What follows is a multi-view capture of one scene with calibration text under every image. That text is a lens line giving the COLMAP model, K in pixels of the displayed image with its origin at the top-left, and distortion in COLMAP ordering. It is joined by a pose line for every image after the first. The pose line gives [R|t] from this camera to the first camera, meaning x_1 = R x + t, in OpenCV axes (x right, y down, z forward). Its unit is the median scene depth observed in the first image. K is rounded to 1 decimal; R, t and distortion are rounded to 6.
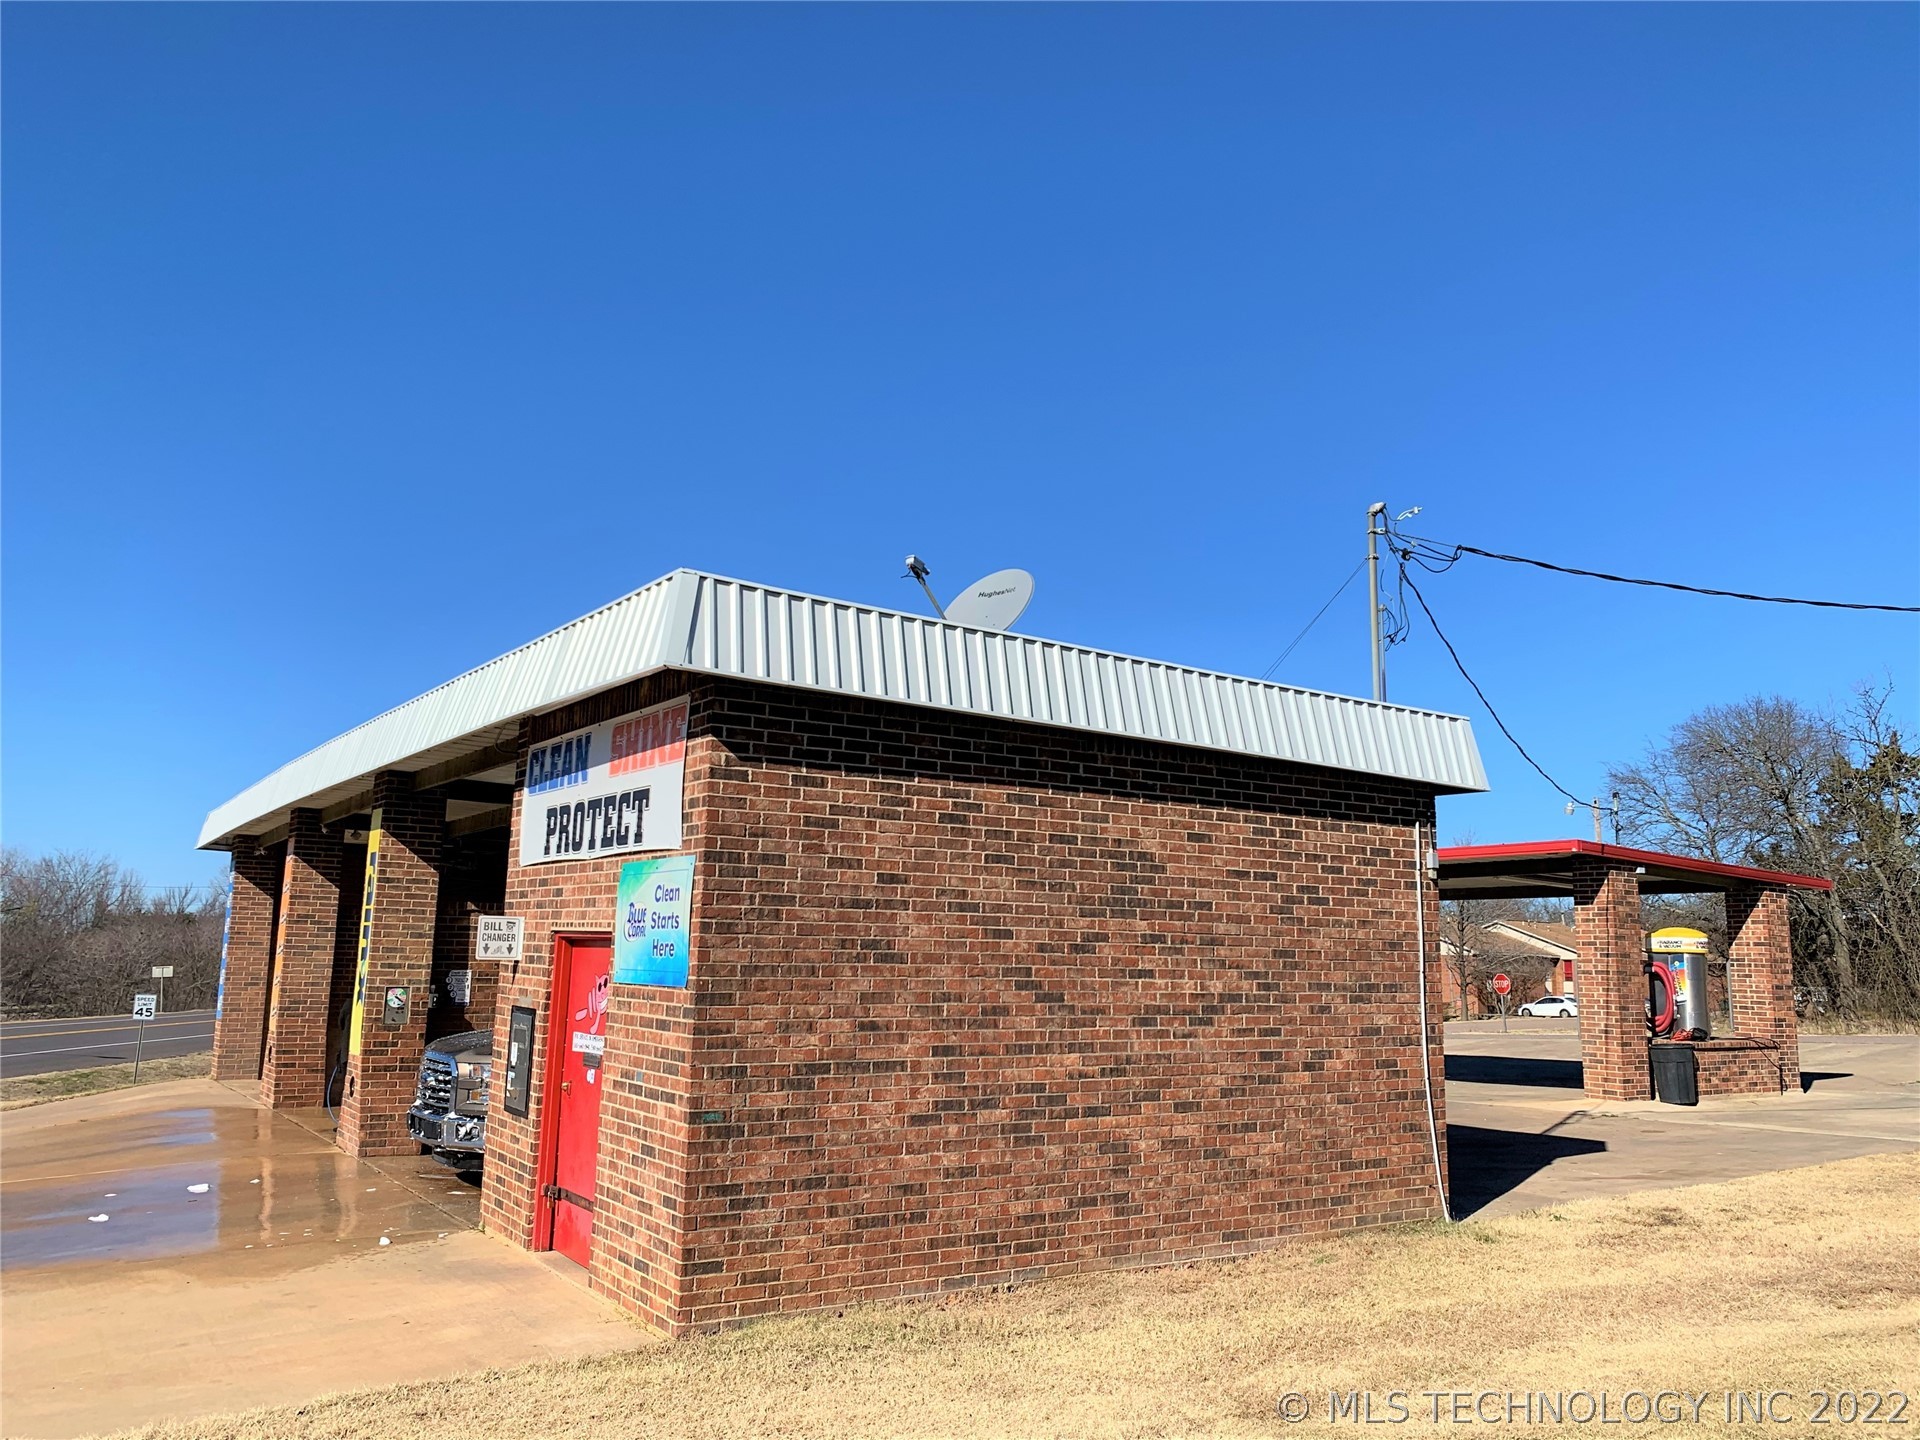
lens RADIAL K [[1488.0, 0, 960.0], [0, 1488.0, 720.0], [0, 0, 1]] dist [0.001550, -0.006445]
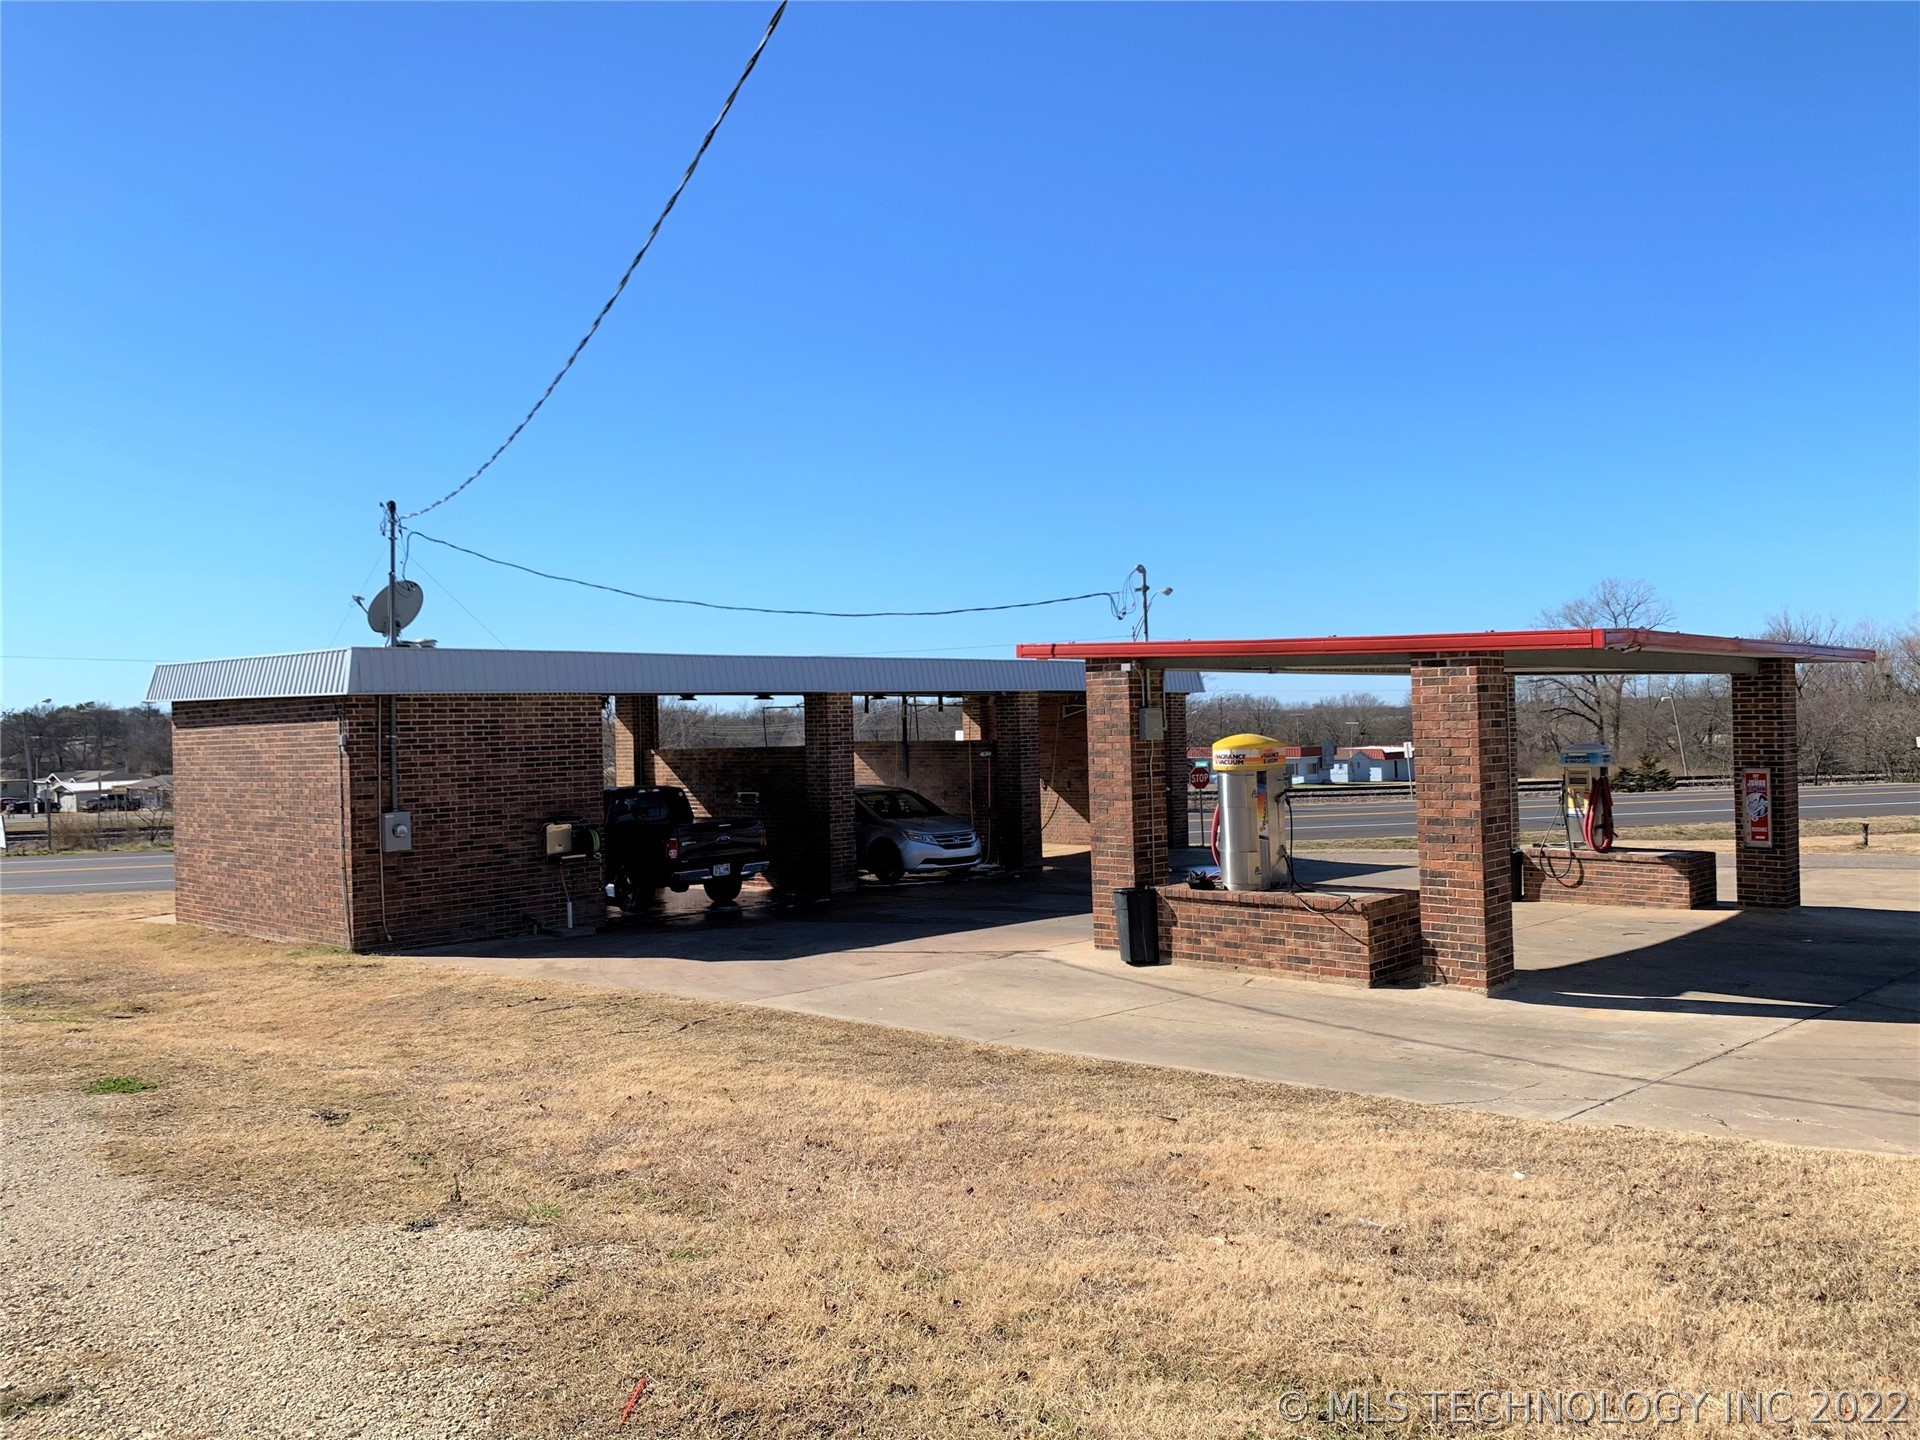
lens RADIAL K [[1488.0, 0, 960.0], [0, 1488.0, 720.0], [0, 0, 1]] dist [0.001550, -0.006445]
pose [[0.229954, -0.027936, -0.972800, 1.211841], [0.186770, 0.982274, 0.015941, 0.100957], [0.955111, -0.185356, 0.231096, 0.742954]]
